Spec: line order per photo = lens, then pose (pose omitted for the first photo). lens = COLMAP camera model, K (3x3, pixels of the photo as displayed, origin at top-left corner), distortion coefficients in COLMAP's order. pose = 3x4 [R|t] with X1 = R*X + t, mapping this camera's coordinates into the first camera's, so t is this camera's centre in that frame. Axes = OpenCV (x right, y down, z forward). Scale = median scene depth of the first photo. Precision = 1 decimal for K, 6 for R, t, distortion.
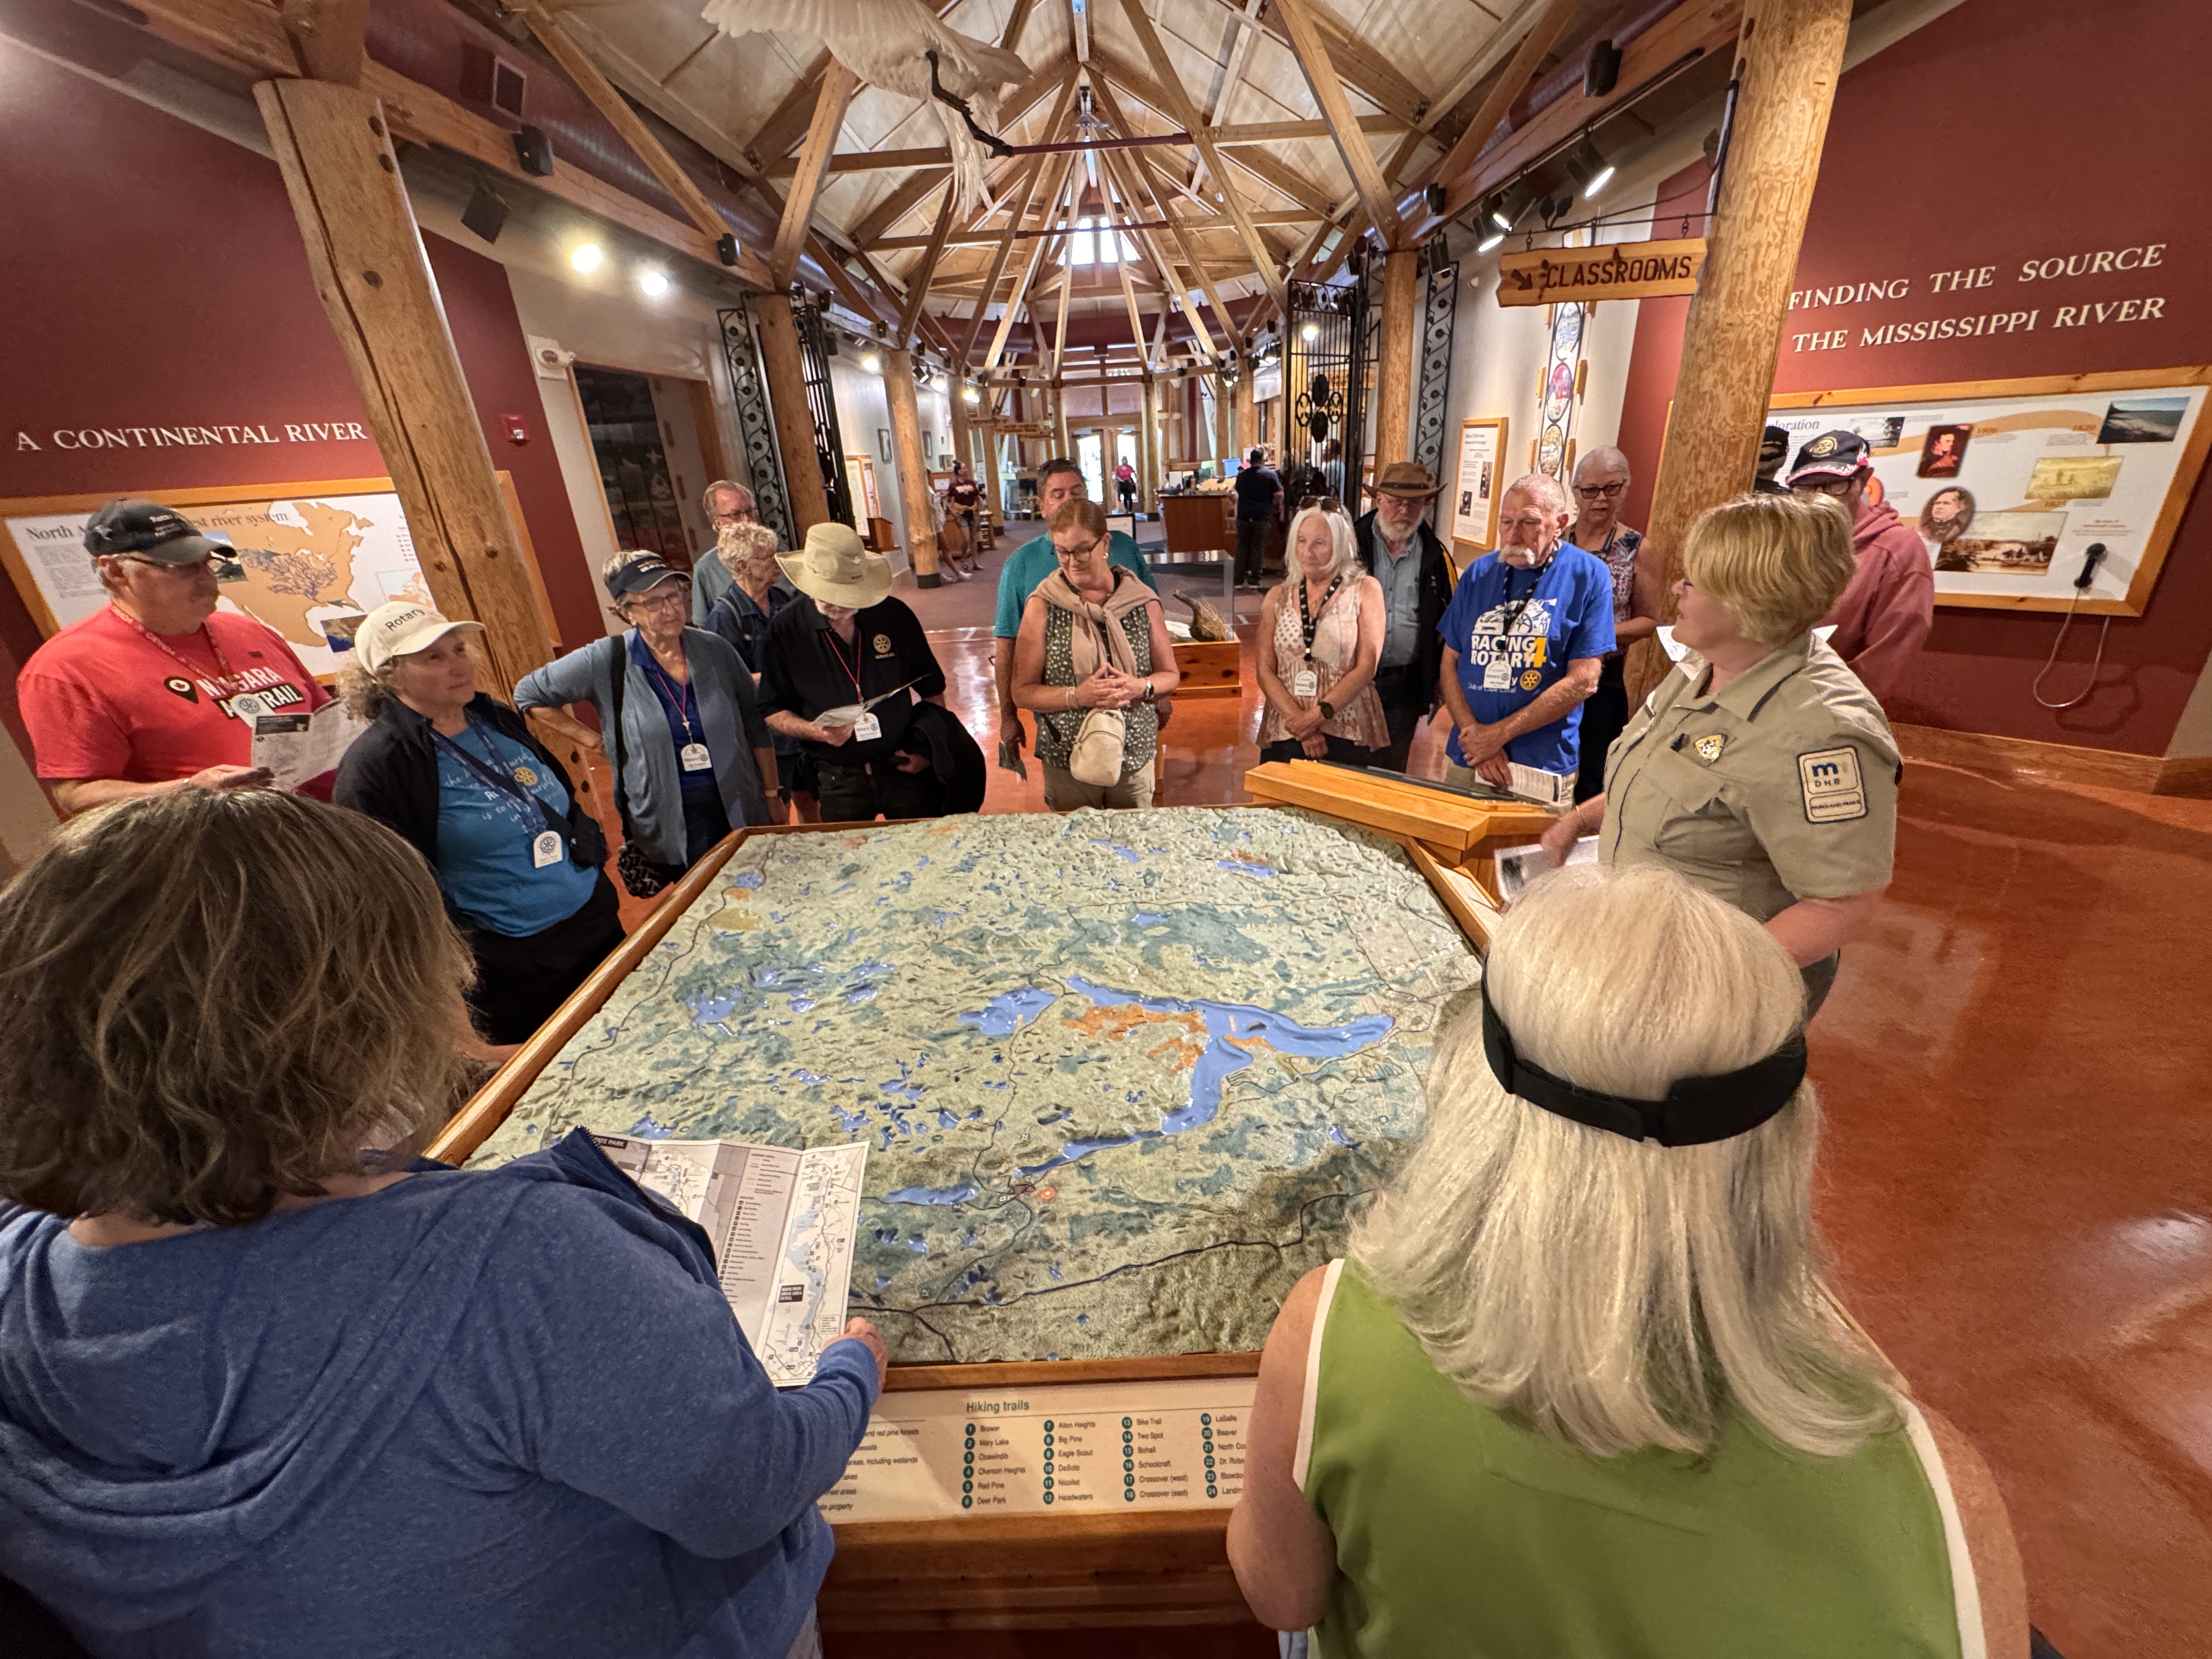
lens RADIAL K [[883.9, 0, 1104.2], [0, 883.9, 818.6], [0, 0, 1]] dist [0.000307, 0.000748]
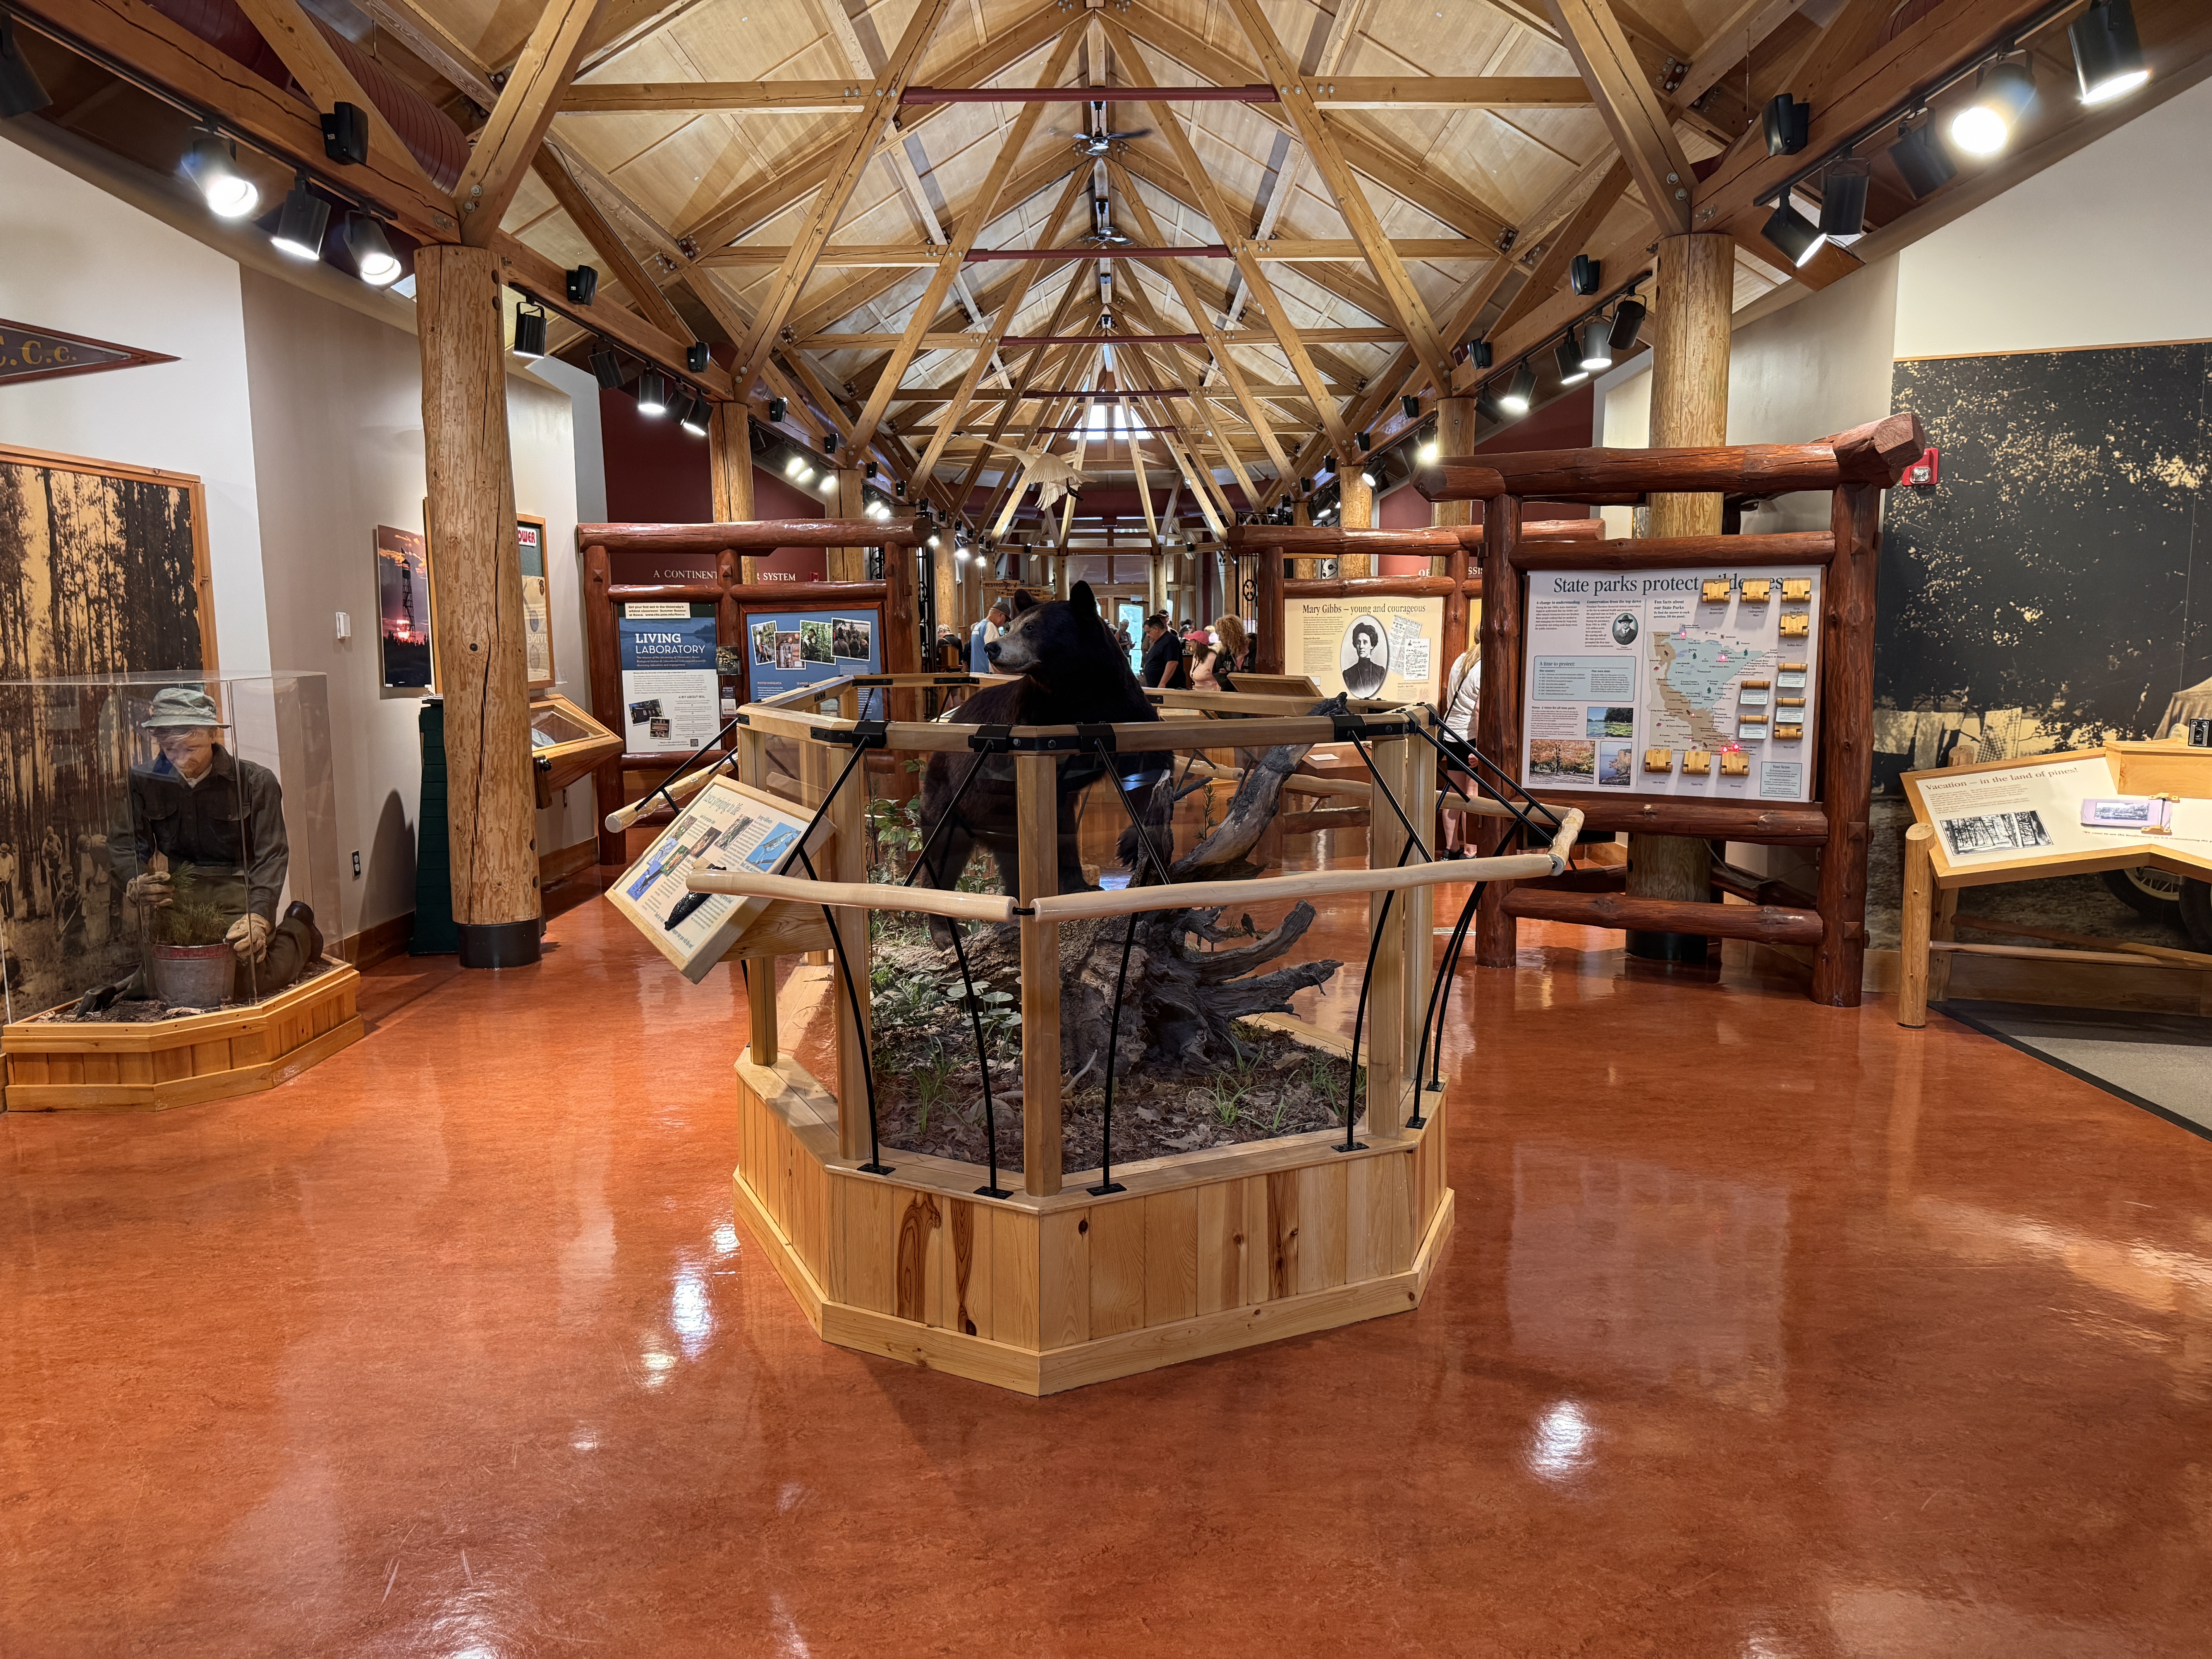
lens RADIAL K [[1553.6, 0, 1108.0], [0, 1553.6, 842.1], [0, 0, 1]] dist [0.049995, -0.002736]
pose [[0.998972, 0.043630, 0.012278, -0.010922], [-0.038958, 0.964996, -0.259354, 0.244747], [-0.023164, 0.258610, 0.965704, -0.543996]]
